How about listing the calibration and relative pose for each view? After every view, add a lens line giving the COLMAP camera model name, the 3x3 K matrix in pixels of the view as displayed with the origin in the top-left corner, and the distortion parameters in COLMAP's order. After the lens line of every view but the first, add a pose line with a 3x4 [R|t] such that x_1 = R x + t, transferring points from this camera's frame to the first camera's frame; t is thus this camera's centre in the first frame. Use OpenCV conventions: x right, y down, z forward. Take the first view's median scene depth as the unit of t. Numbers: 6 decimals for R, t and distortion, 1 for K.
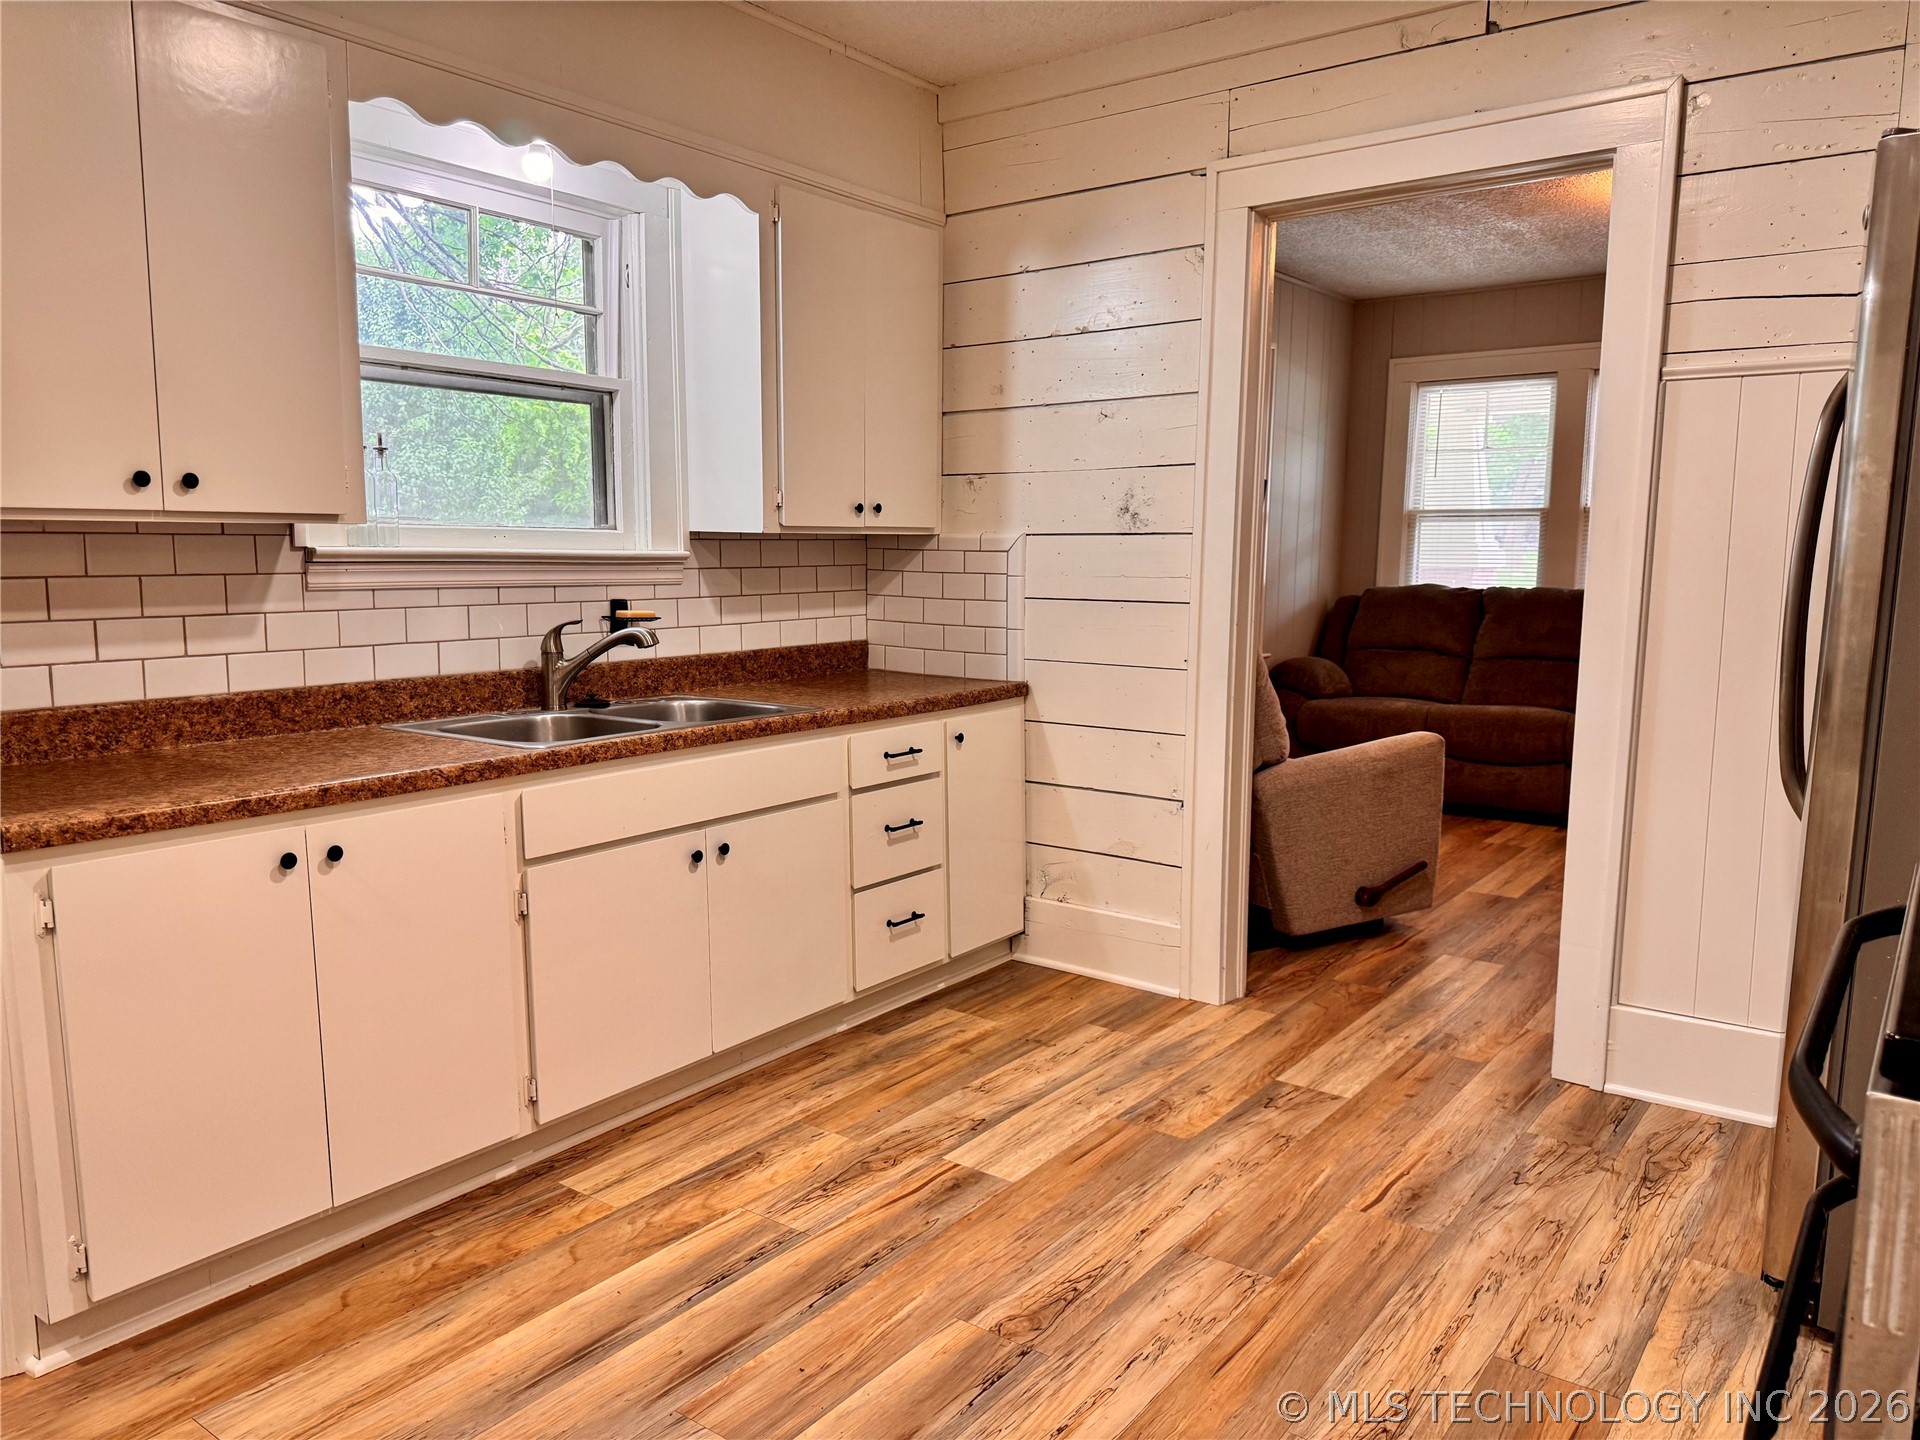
lens RADIAL K [[1359.9, 0, 961.3], [0, 1359.9, 731.7], [0, 0, 1]] dist [0.058784, -0.070037]
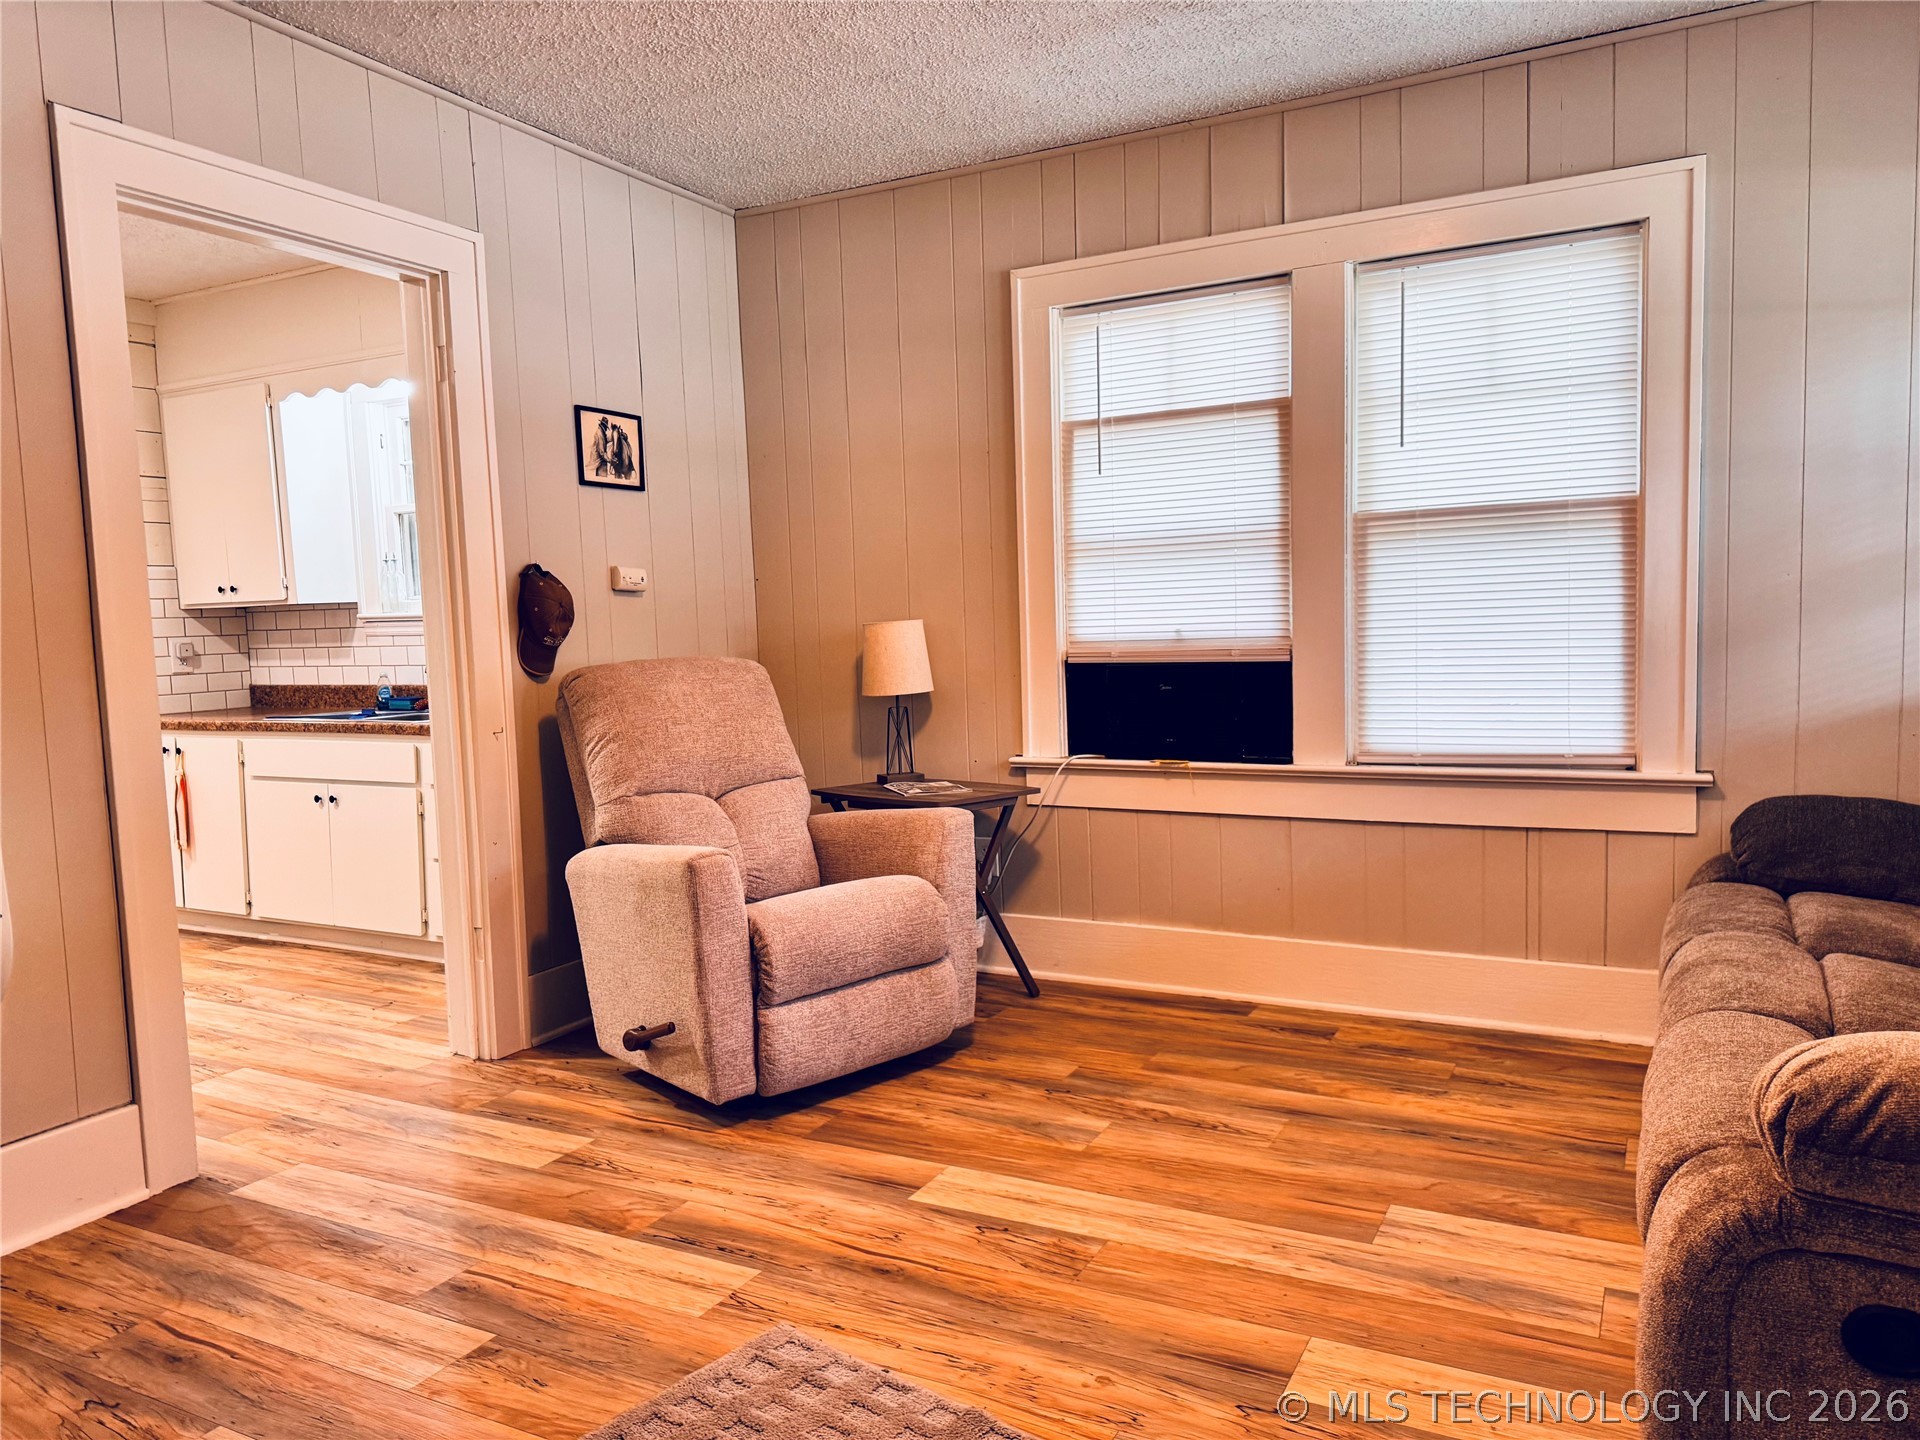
lens RADIAL K [[1359.9, 0, 925.1], [0, 1359.9, 707.4], [0, 0, 1]] dist [0.058784, -0.070037]
pose [[0.139266, 0.061440, -0.988347, 1.505409], [-0.105005, 0.993362, 0.046956, -0.169027], [0.984672, 0.097242, 0.144793, 1.436180]]
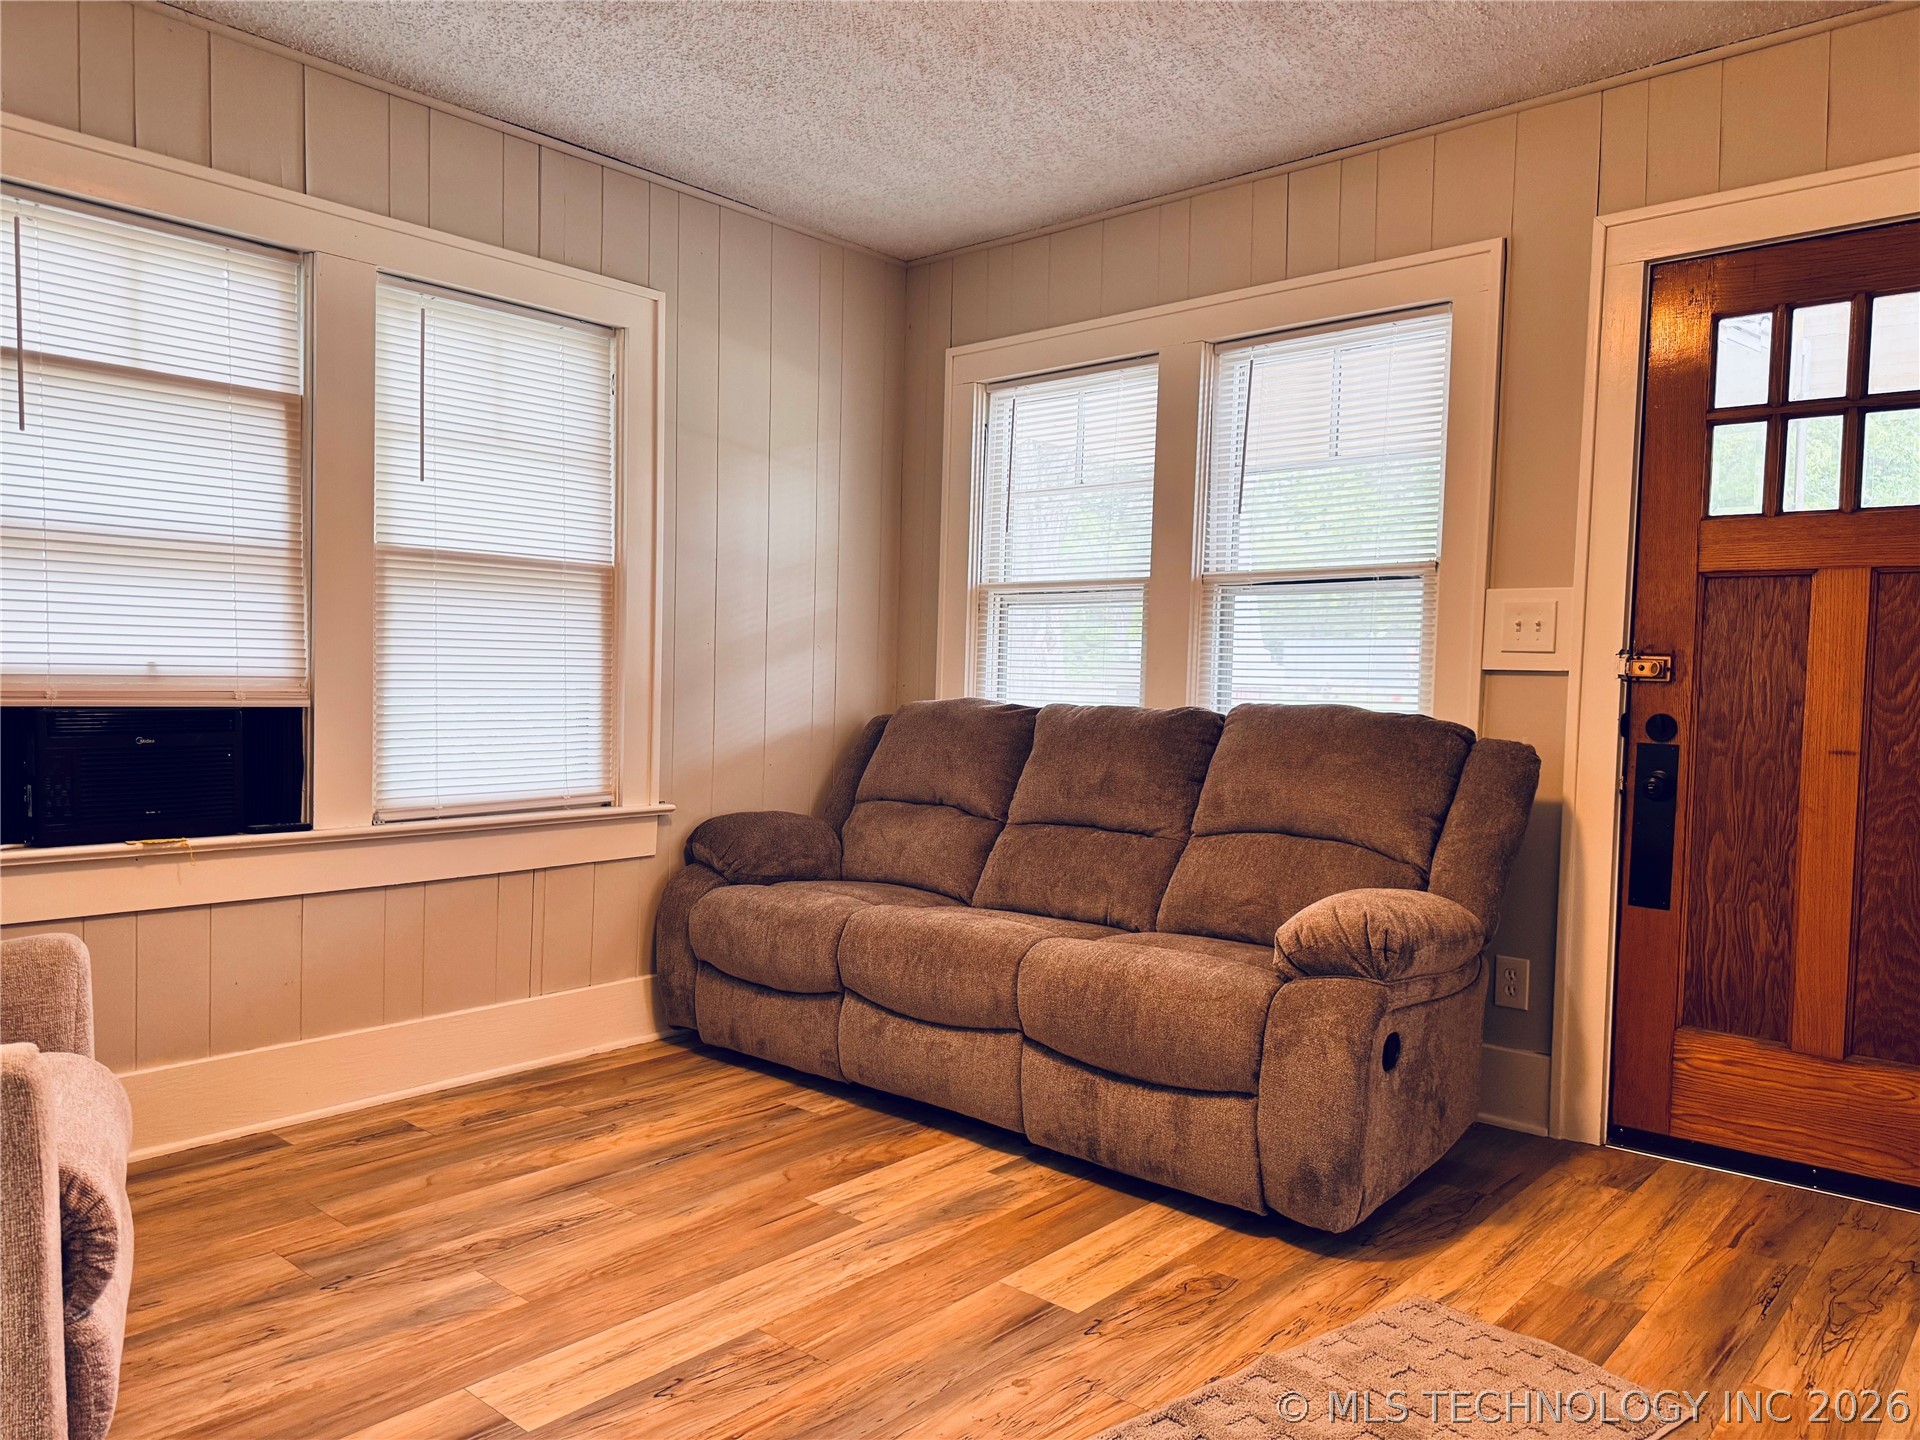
lens RADIAL K [[1359.9, 0, 964.4], [0, 1359.9, 720.0], [0, 0, 1]] dist [0.058784, -0.070037]
pose [[0.996533, 0.018270, -0.081167, 0.892836], [-0.026946, 0.993881, -0.107120, -0.076535], [0.078714, 0.108936, 0.990927, 0.926202]]
